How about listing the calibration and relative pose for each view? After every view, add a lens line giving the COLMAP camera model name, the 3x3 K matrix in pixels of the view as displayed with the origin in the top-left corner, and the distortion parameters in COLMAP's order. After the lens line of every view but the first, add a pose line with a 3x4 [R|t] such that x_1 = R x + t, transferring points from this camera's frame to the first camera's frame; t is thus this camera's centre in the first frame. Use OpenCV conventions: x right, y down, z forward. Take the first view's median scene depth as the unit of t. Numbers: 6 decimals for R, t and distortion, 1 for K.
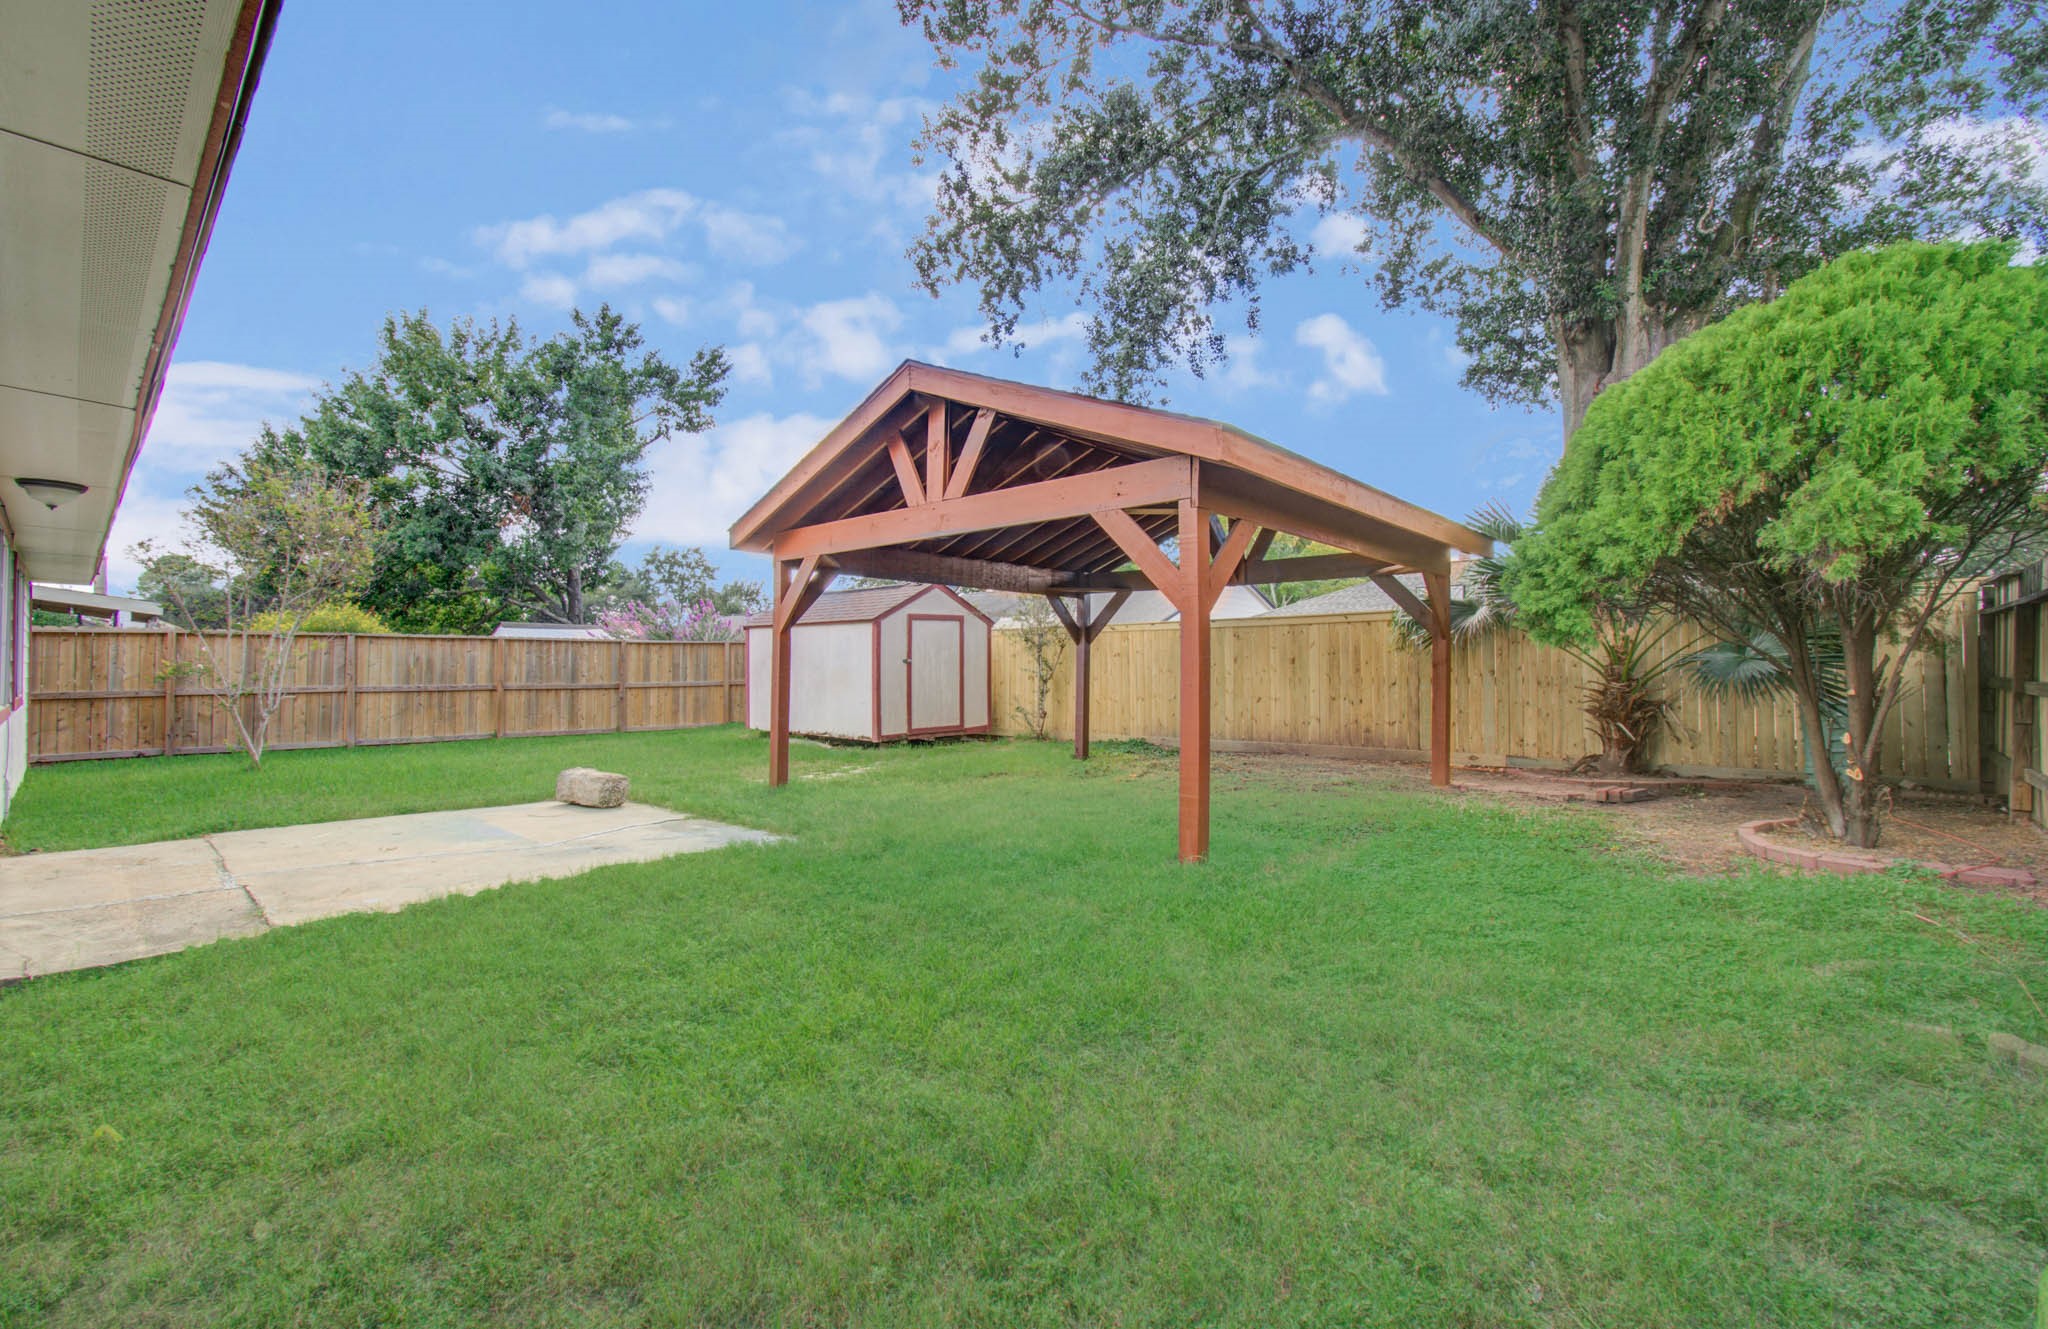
lens RADIAL K [[887.9, 0, 1014.7], [0, 887.9, 686.0], [0, 0, 1]] dist [0.000008, -0.000225]
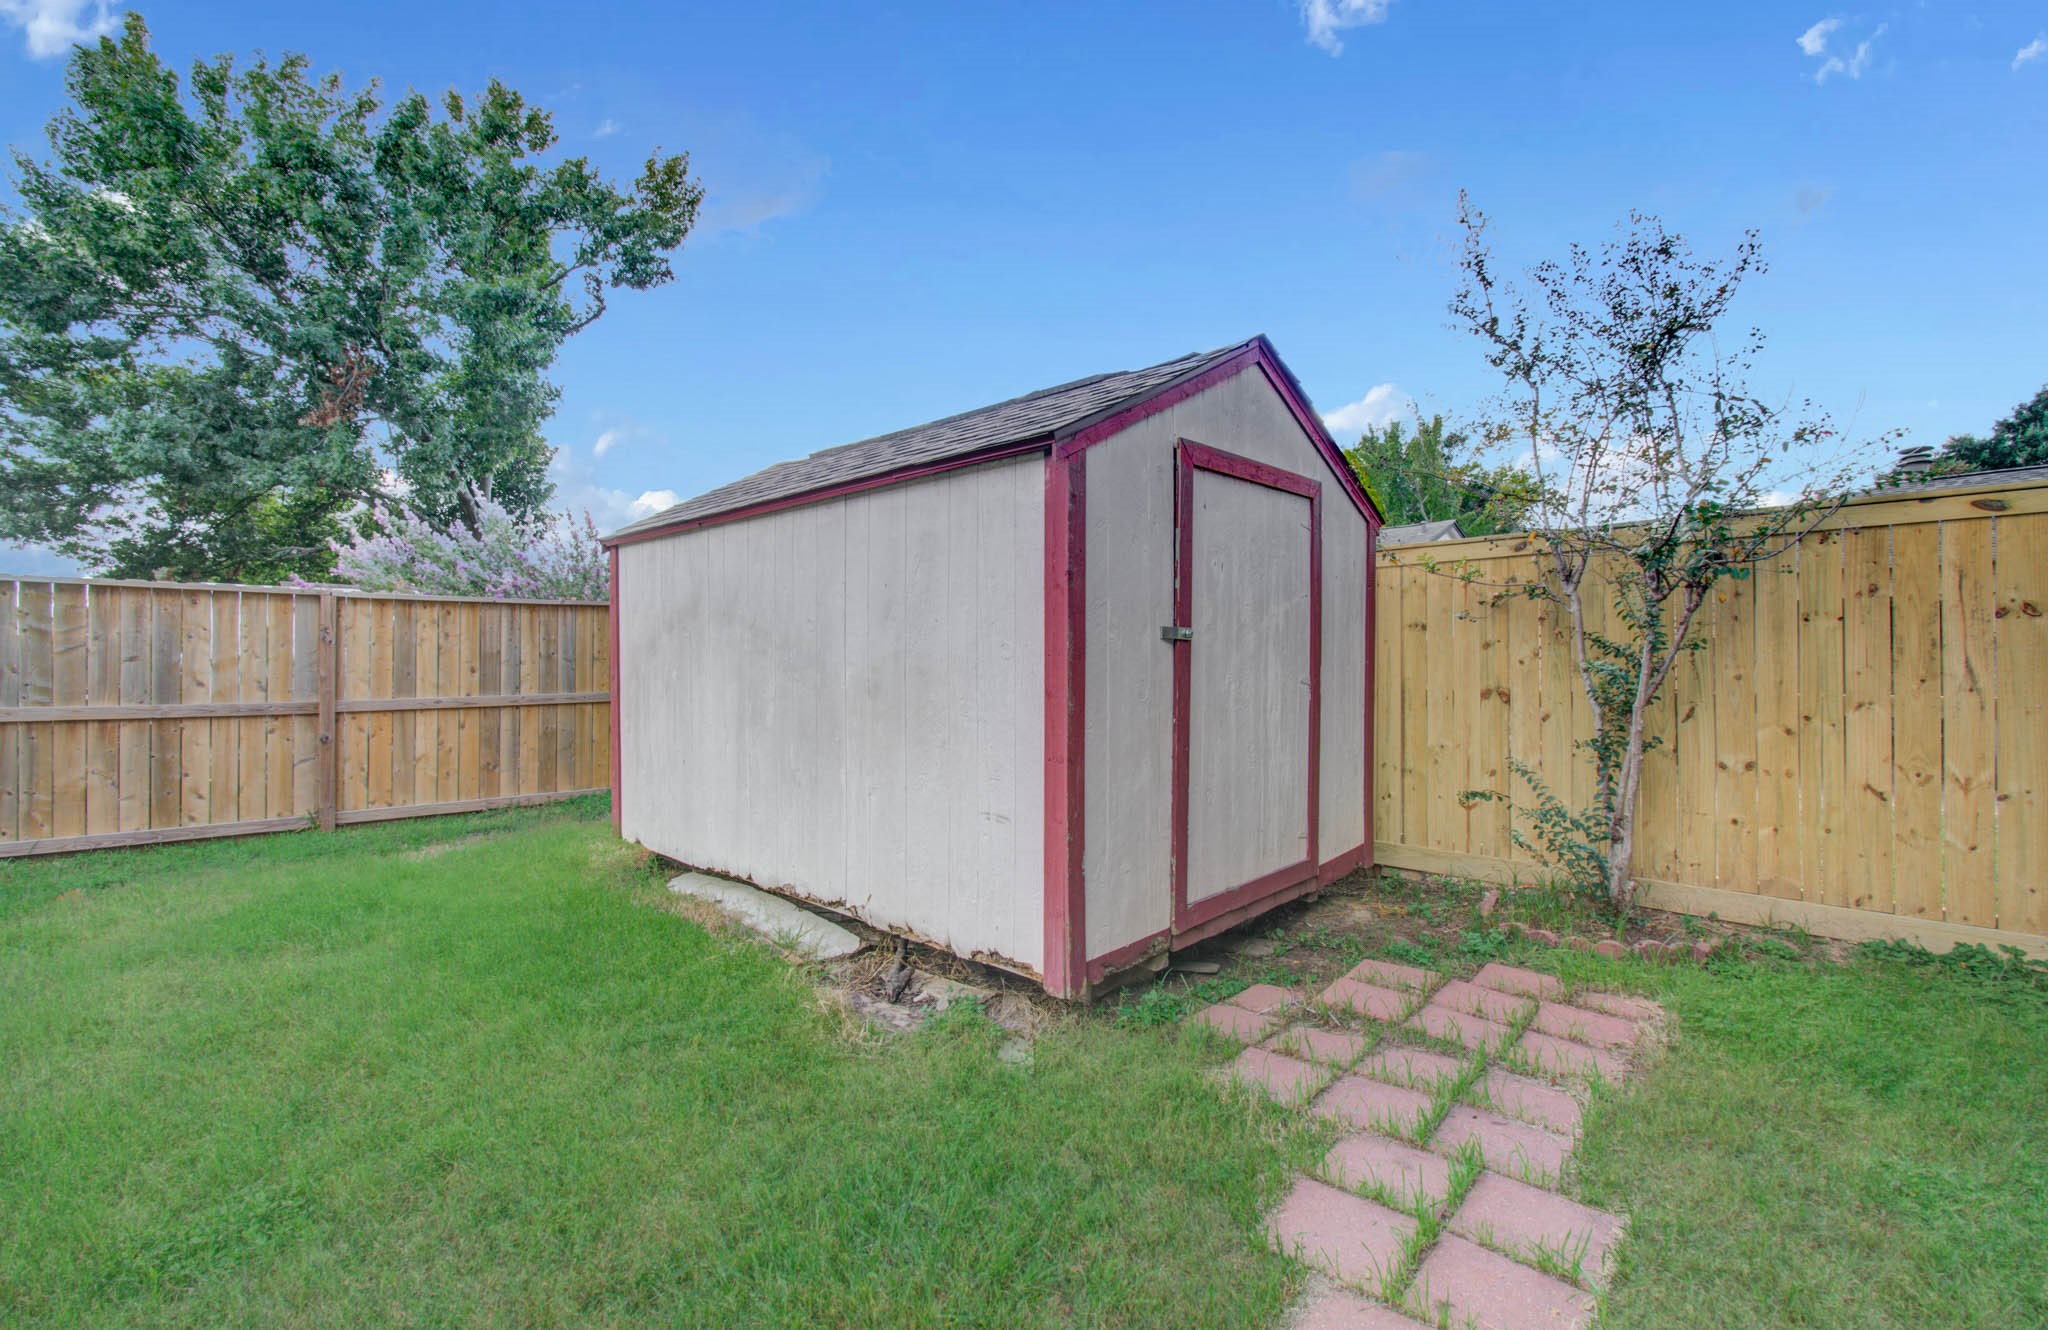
lens RADIAL K [[887.9, 0, 1014.7], [0, 887.9, 686.5], [0, 0, 1]] dist [0.000008, -0.000225]
pose [[0.999695, 0.002104, -0.024587, -0.134802], [-0.001909, 0.999966, 0.007962, -0.013710], [0.024603, -0.007912, 0.999666, 0.639019]]
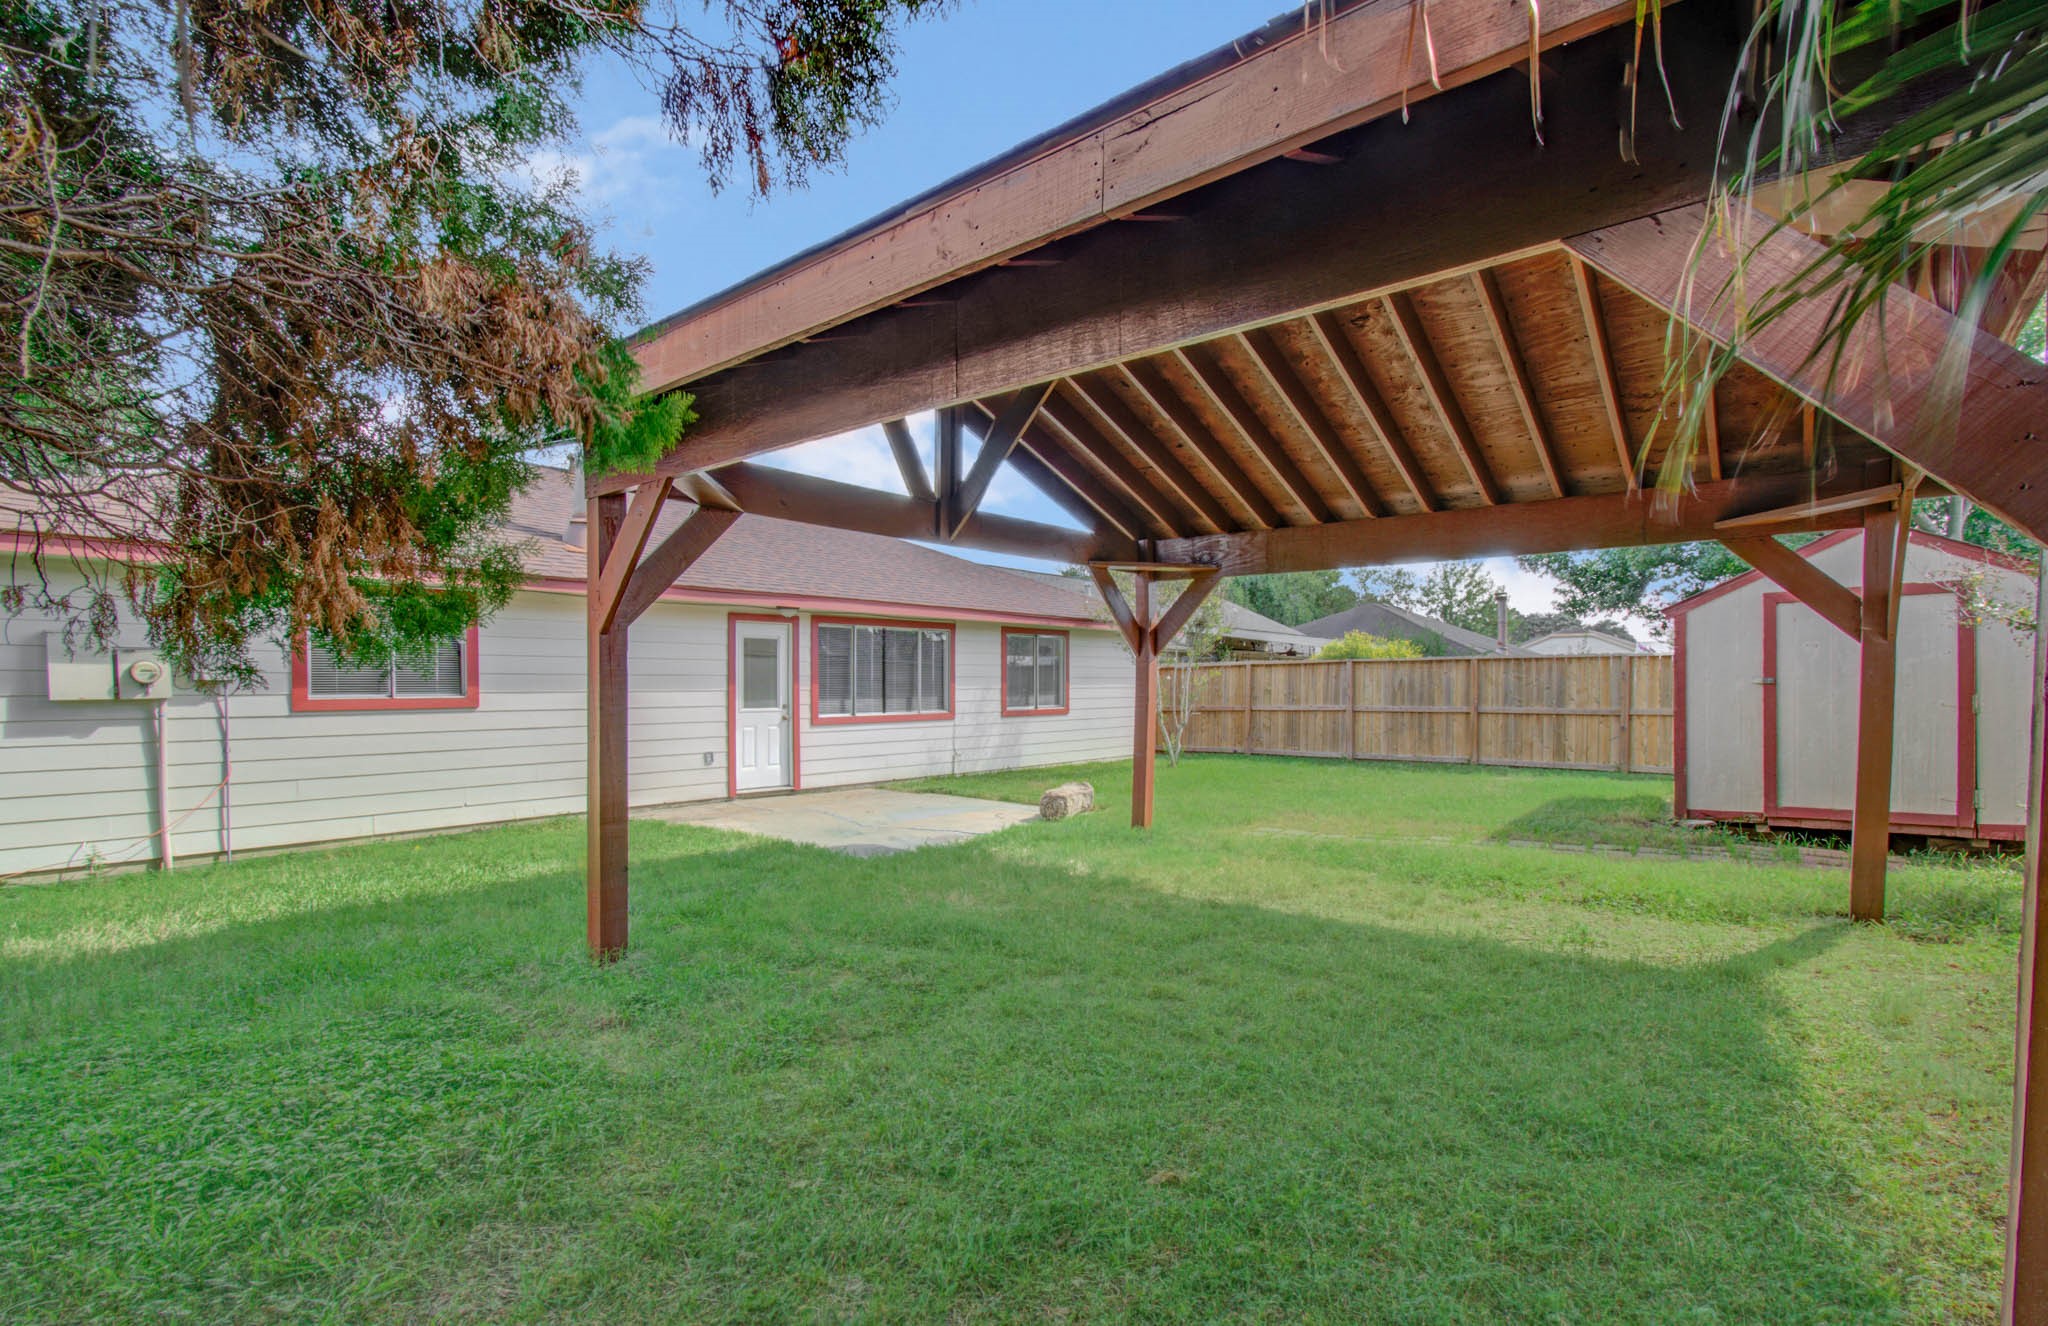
lens RADIAL K [[914.9, 0, 1012.0], [0, 914.9, 661.0], [0, 0, 1]] dist [-0.036746, 0.059383]
pose [[0.036519, -0.030841, -0.998857, 0.344967], [-0.018305, 0.999335, -0.031525, -0.010872], [0.999165, 0.019435, 0.035930, 0.450260]]
